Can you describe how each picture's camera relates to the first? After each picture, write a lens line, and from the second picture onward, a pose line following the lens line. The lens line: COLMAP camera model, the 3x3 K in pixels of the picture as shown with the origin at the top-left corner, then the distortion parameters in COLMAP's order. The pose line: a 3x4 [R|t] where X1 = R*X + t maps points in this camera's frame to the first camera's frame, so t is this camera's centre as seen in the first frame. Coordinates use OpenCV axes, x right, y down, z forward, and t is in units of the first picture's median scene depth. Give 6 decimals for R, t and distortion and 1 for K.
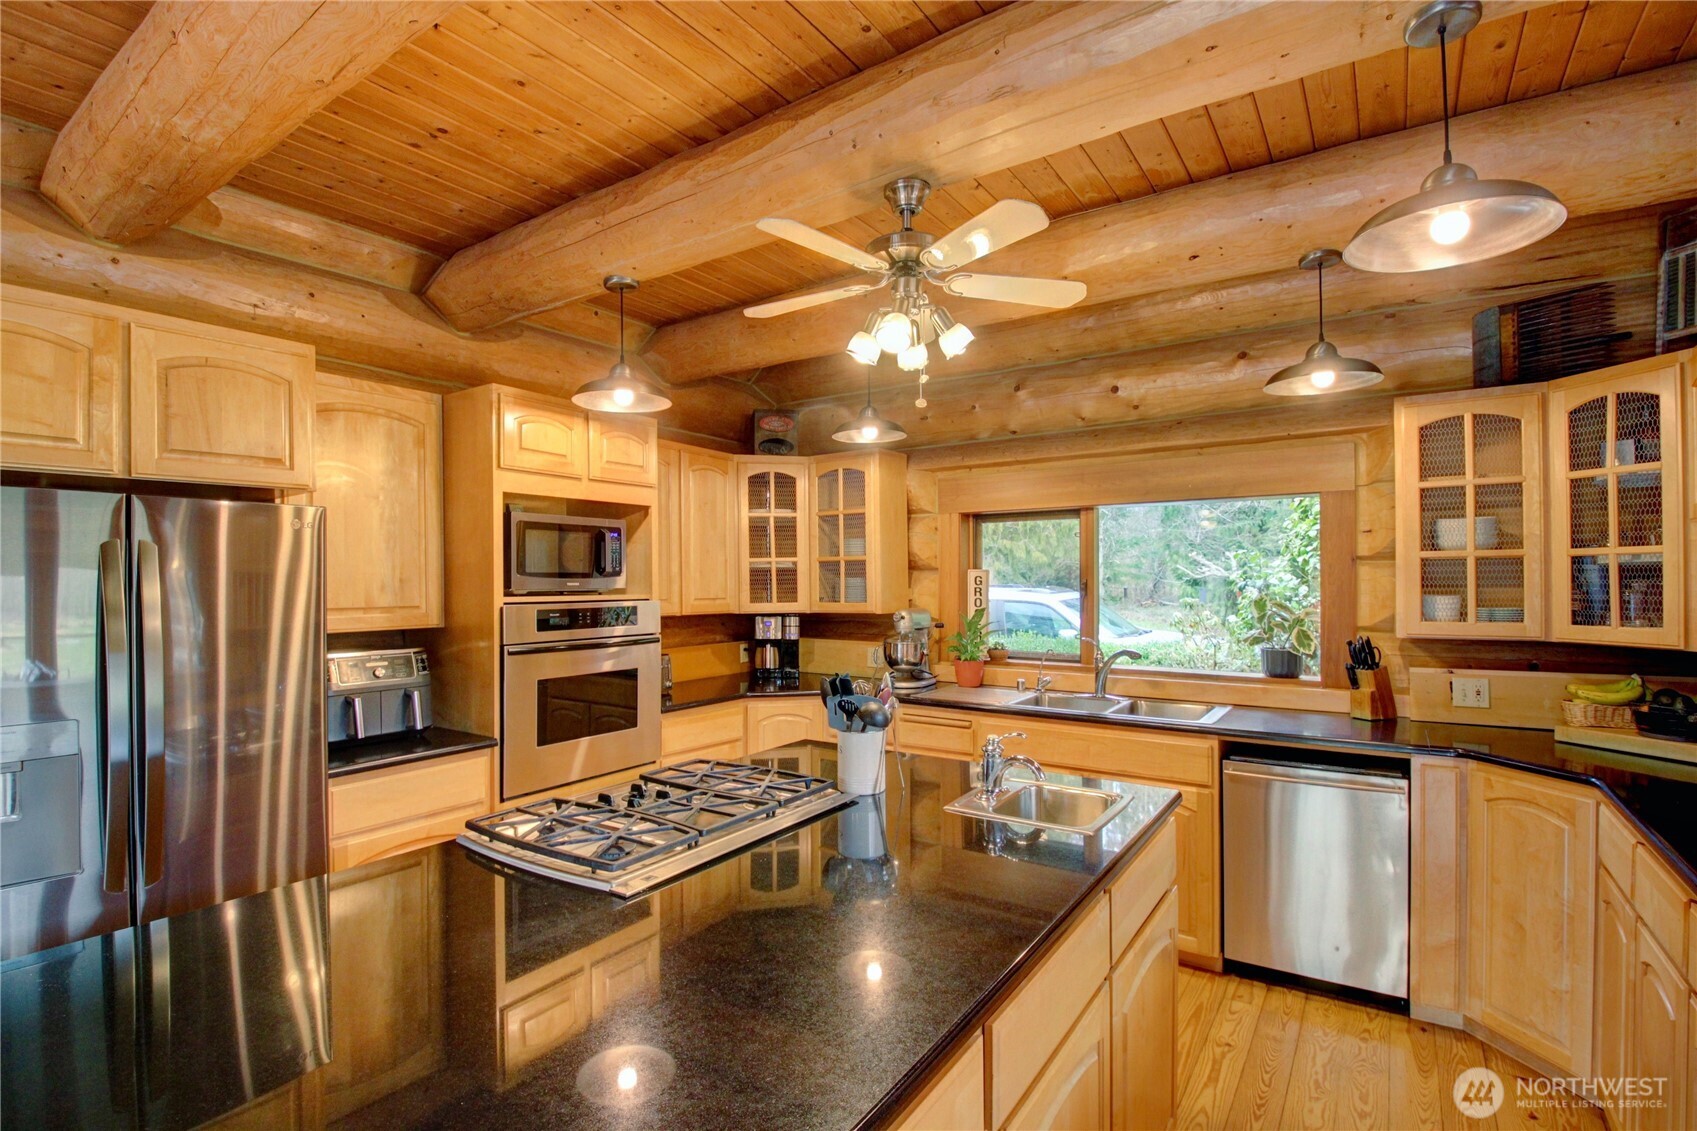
lens RADIAL K [[796.9, 0, 851.9], [0, 796.9, 580.3], [0, 0, 1]] dist [-0.000432, -0.018314]
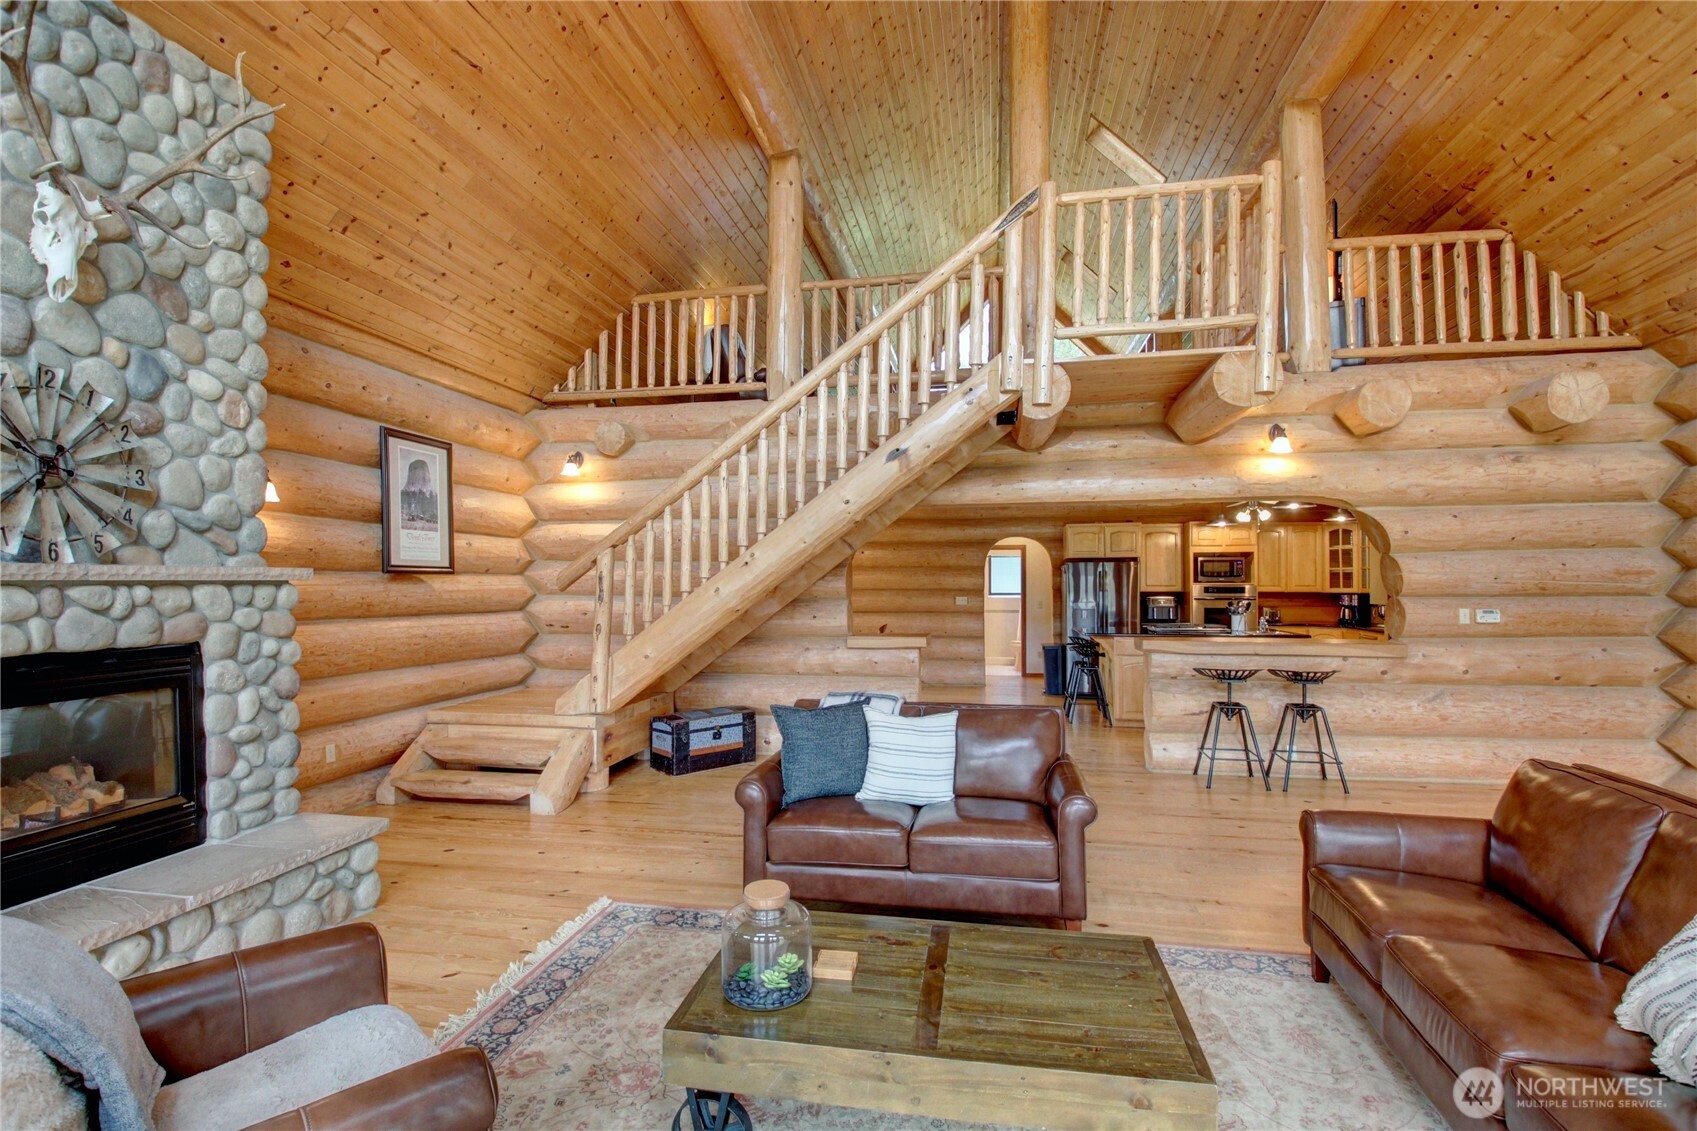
lens RADIAL K [[796.9, 0, 846.7], [0, 796.9, 562.8], [0, 0, 1]] dist [-0.000432, -0.018314]
pose [[0.395092, -0.016643, -0.918491, 1.380952], [0.003752, 0.999857, -0.016503, -0.010492], [0.918634, 0.003074, 0.395097, -1.123543]]
